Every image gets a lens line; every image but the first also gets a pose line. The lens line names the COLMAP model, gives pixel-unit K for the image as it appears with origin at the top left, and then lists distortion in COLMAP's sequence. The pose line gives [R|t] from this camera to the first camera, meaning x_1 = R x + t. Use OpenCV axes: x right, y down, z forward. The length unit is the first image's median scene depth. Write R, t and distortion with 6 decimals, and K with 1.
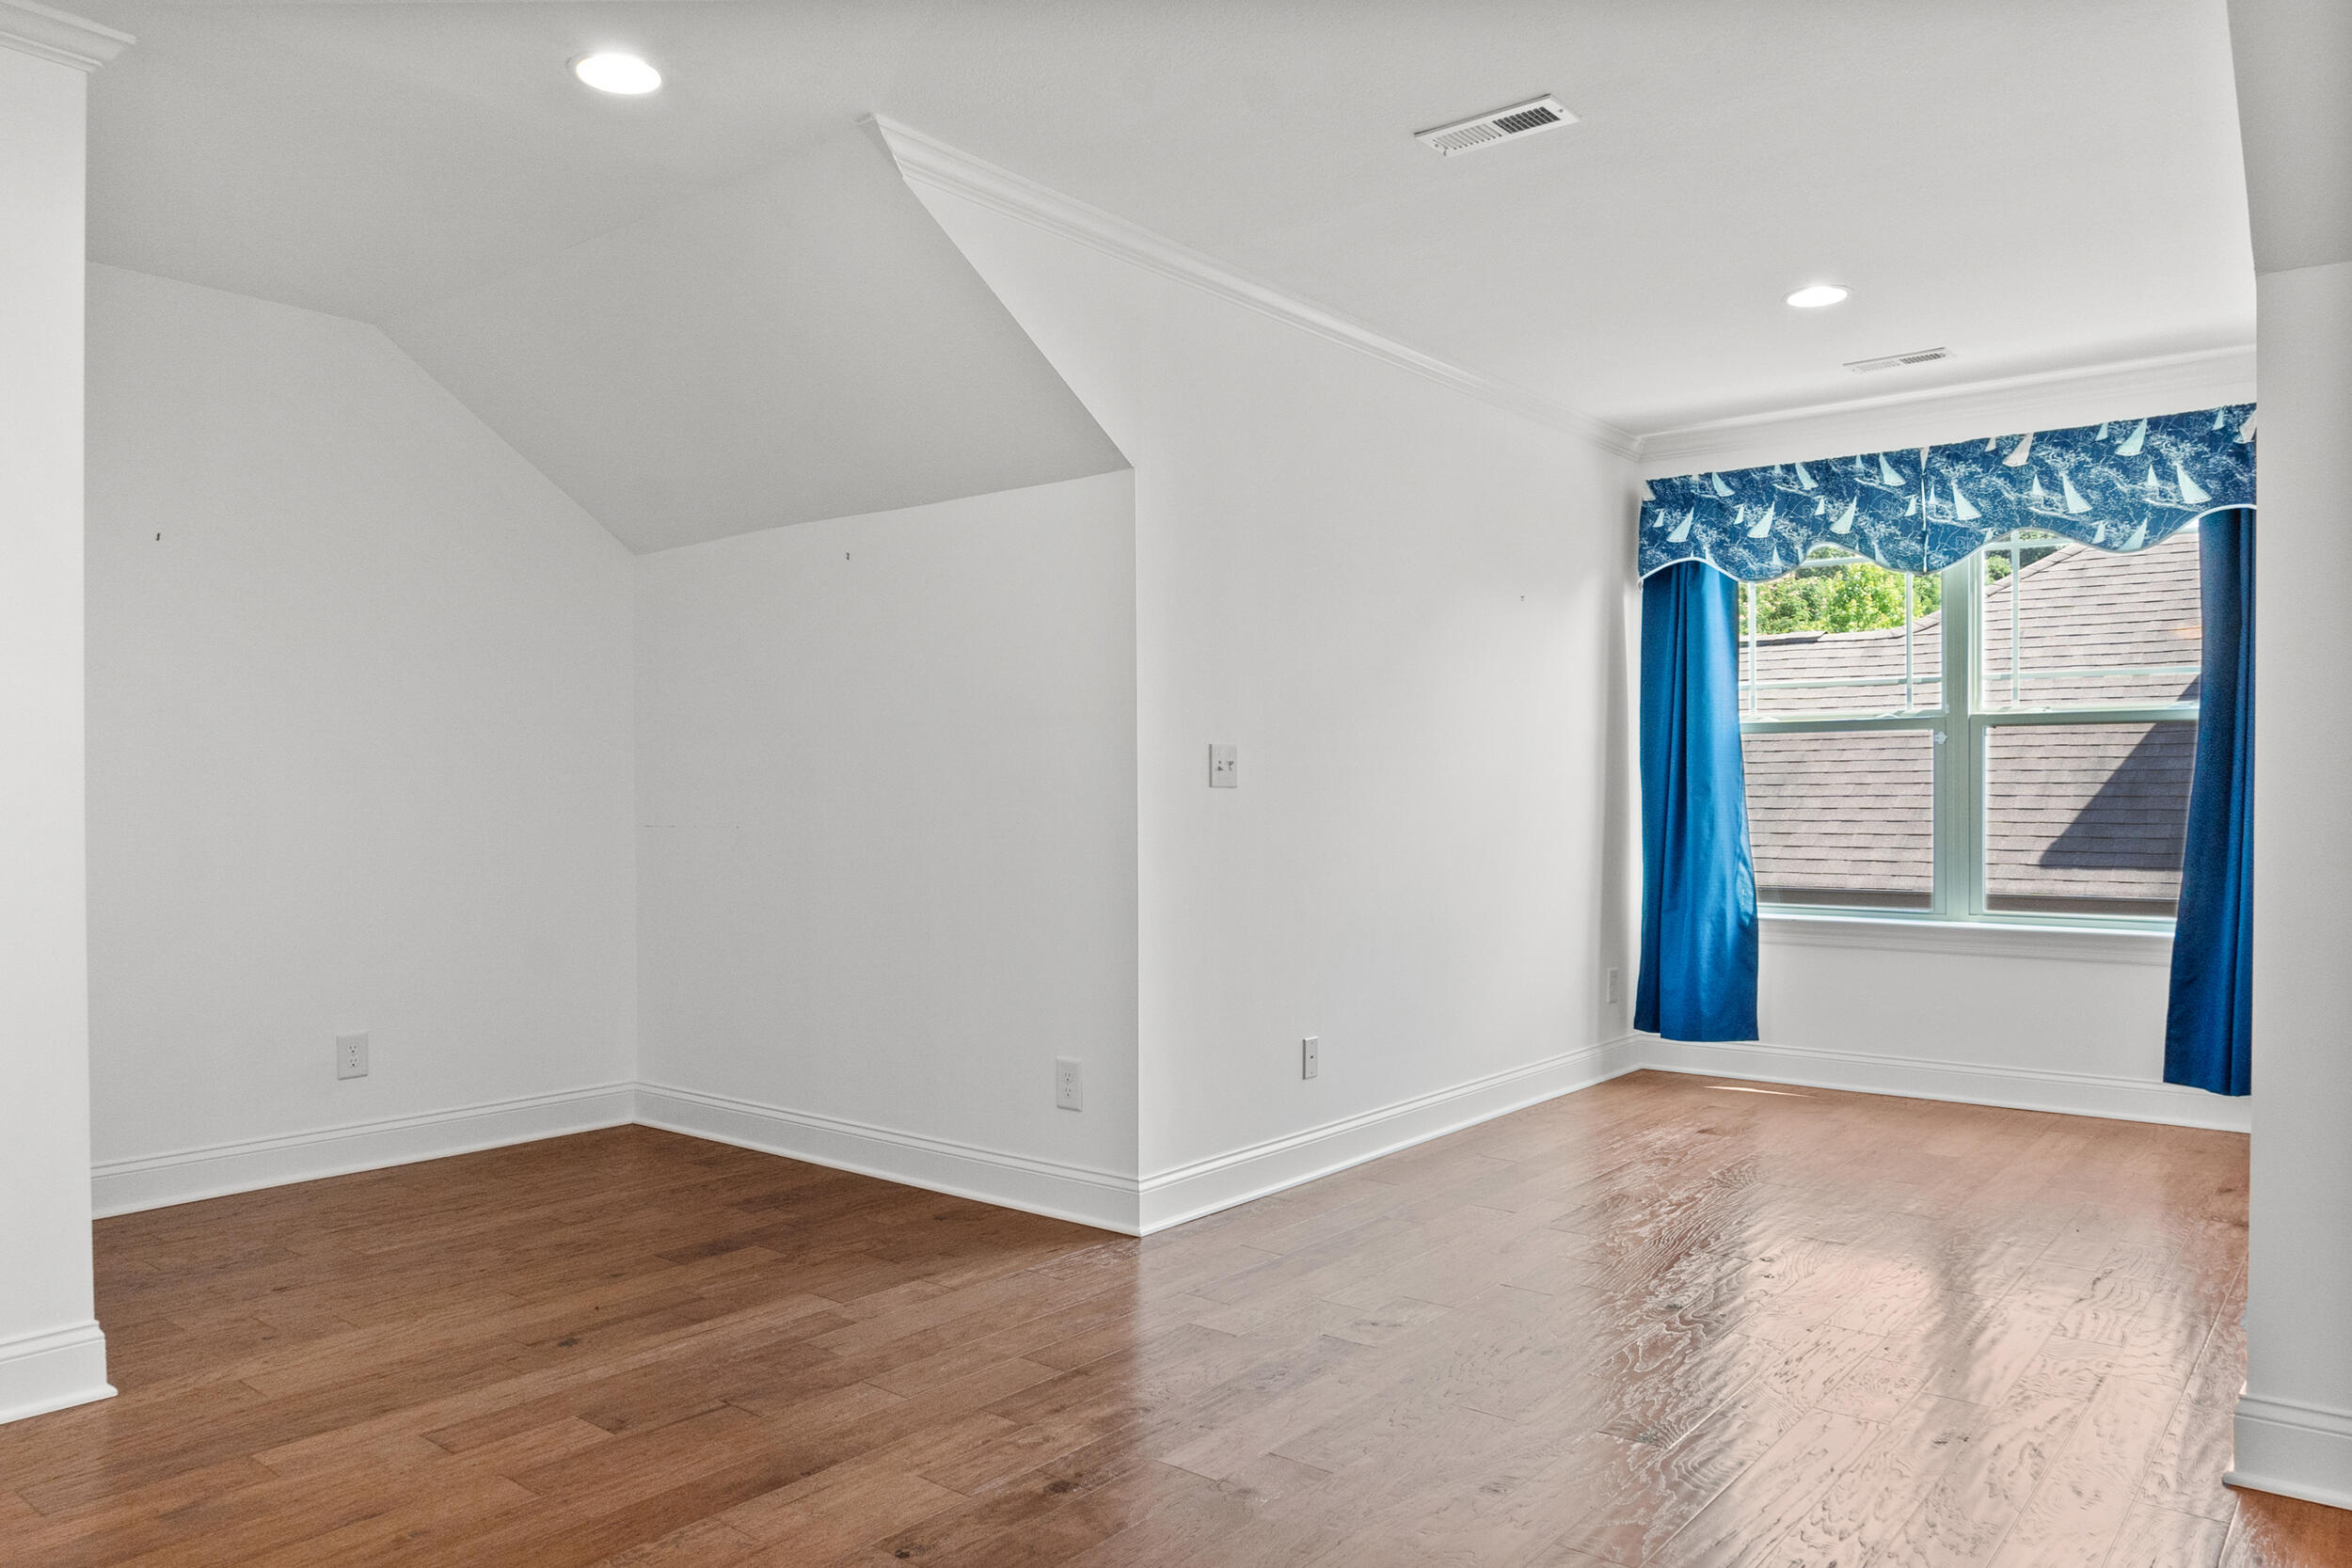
lens RADIAL K [[1599.6, 0, 1165.0], [0, 1599.6, 821.0], [0, 0, 1]] dist [-0.017413, -0.003879]
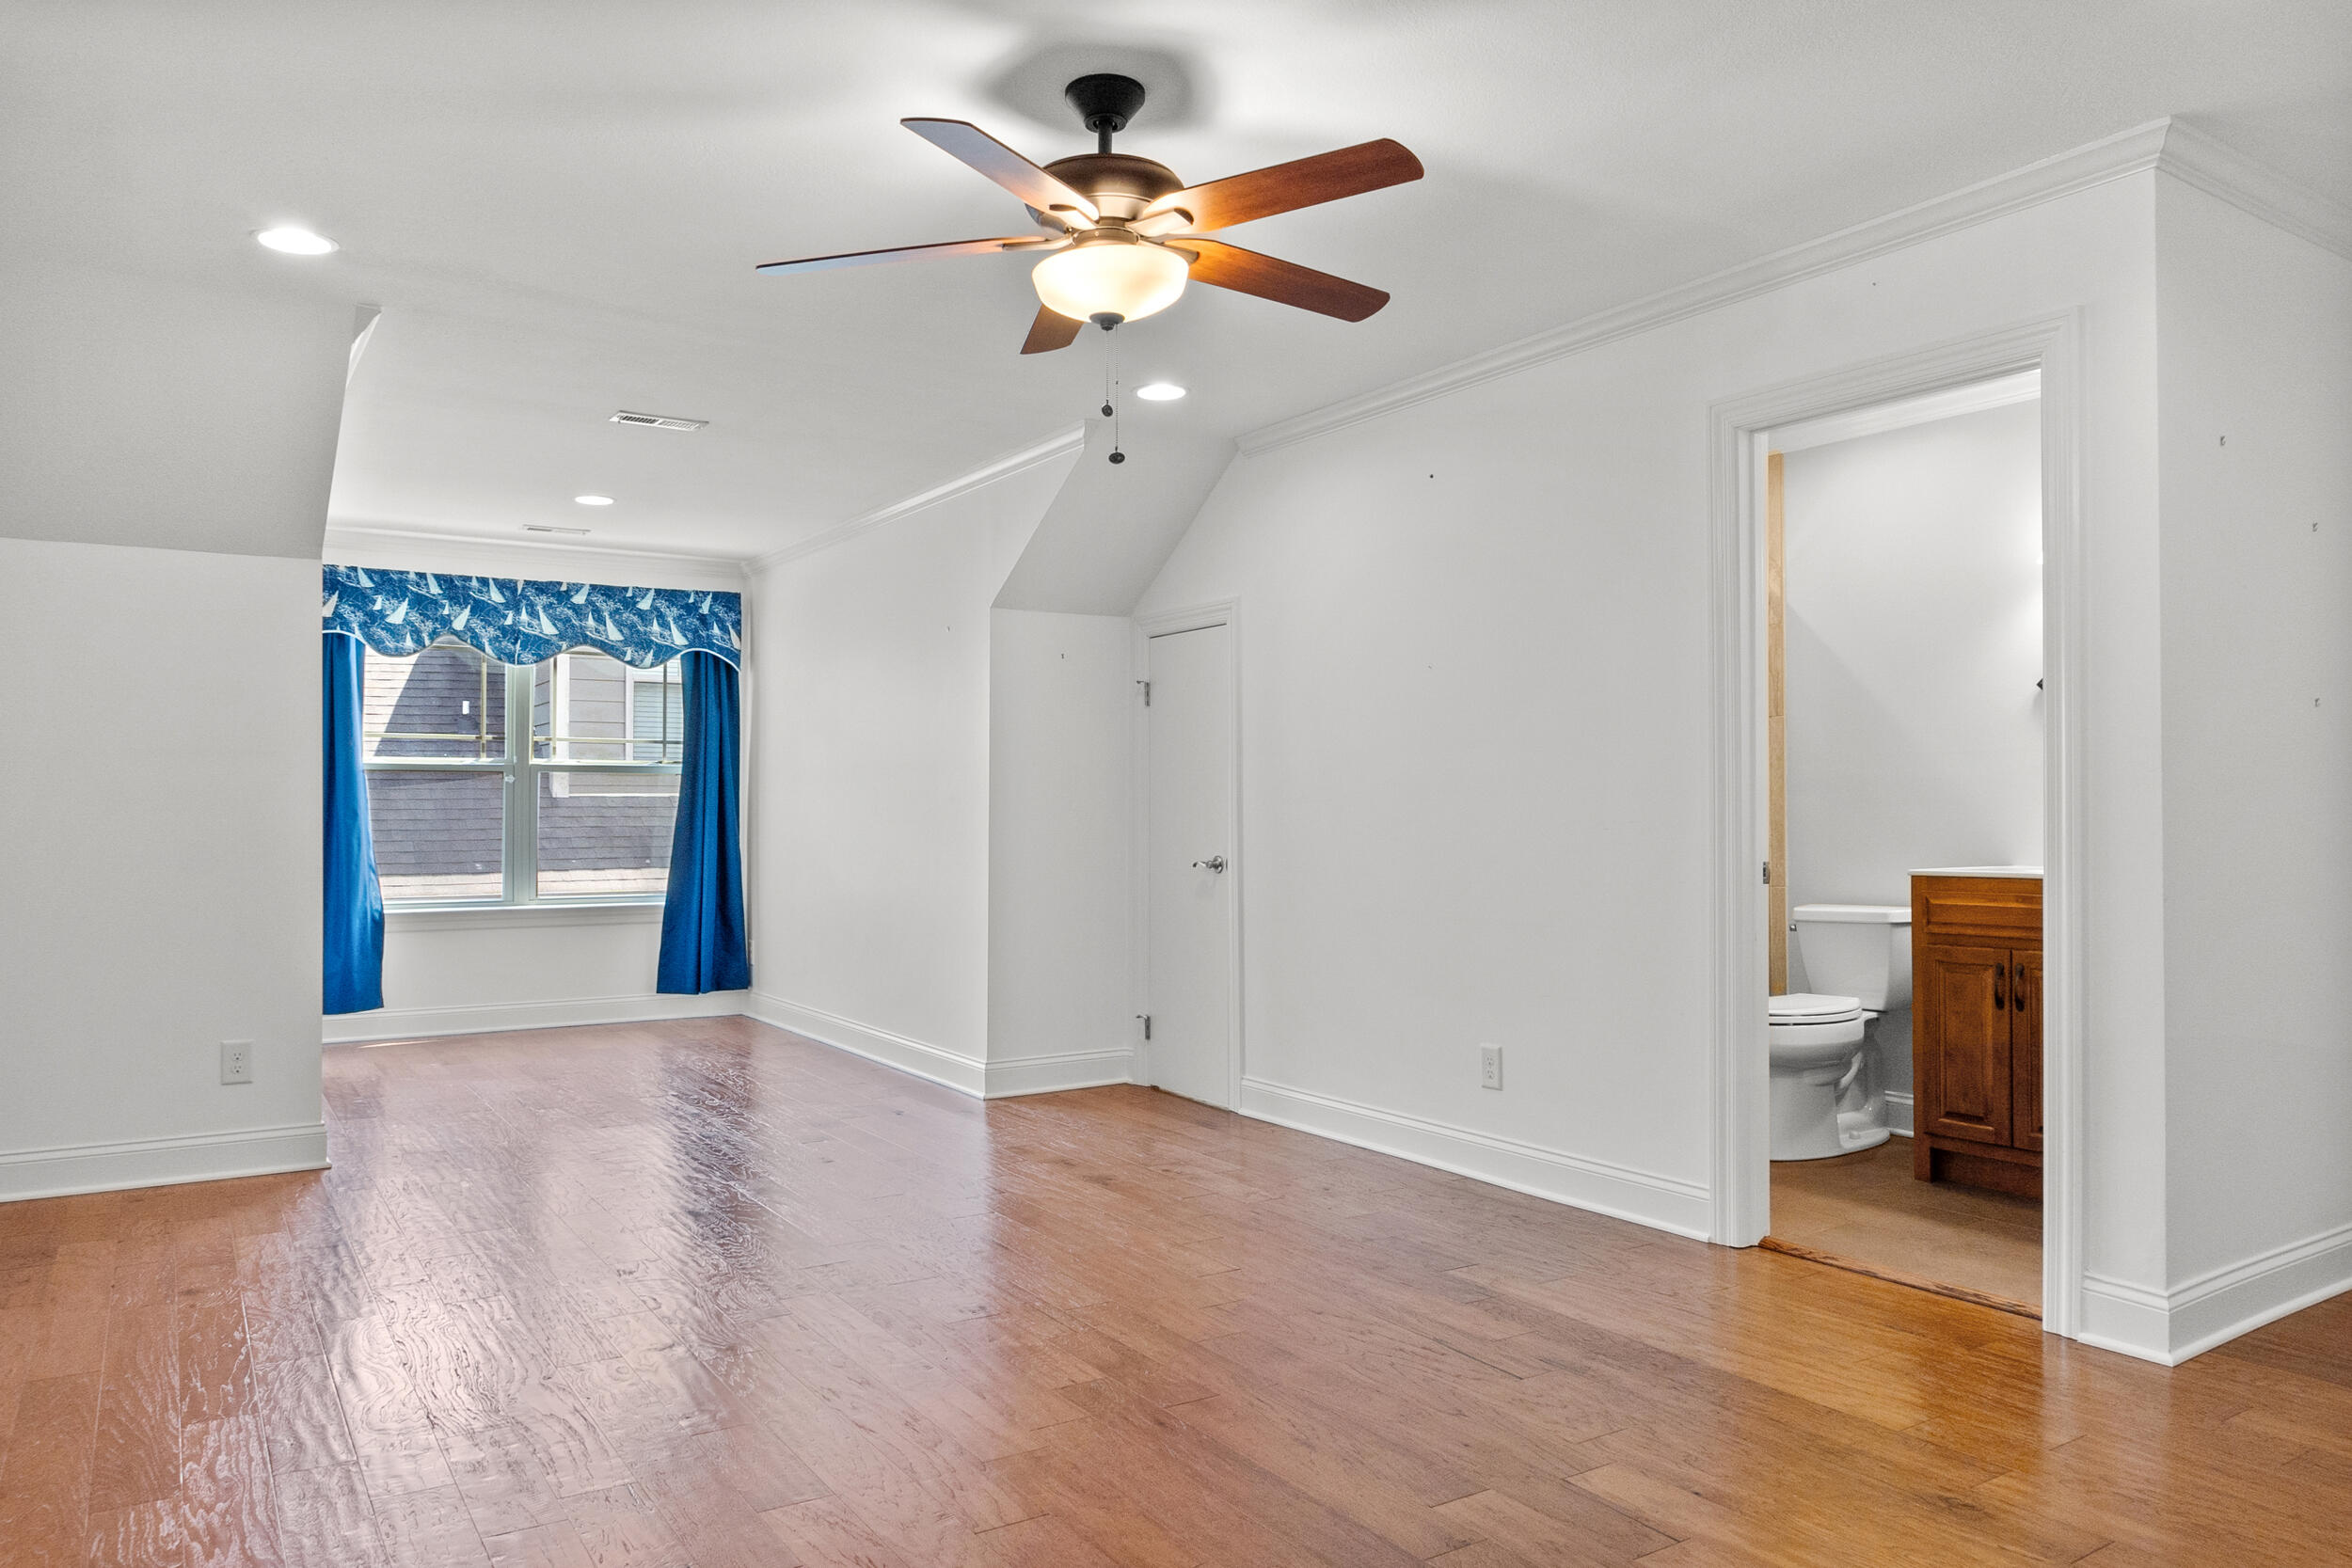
lens RADIAL K [[1599.6, 0, 1171.9], [0, 1599.6, 786.1], [0, 0, 1]] dist [-0.017413, -0.003879]
pose [[0.304088, 0.011746, 0.952571, -0.726860], [0.012454, 0.999790, -0.016304, -0.015302], [-0.952562, 0.016821, 0.303878, -0.005906]]
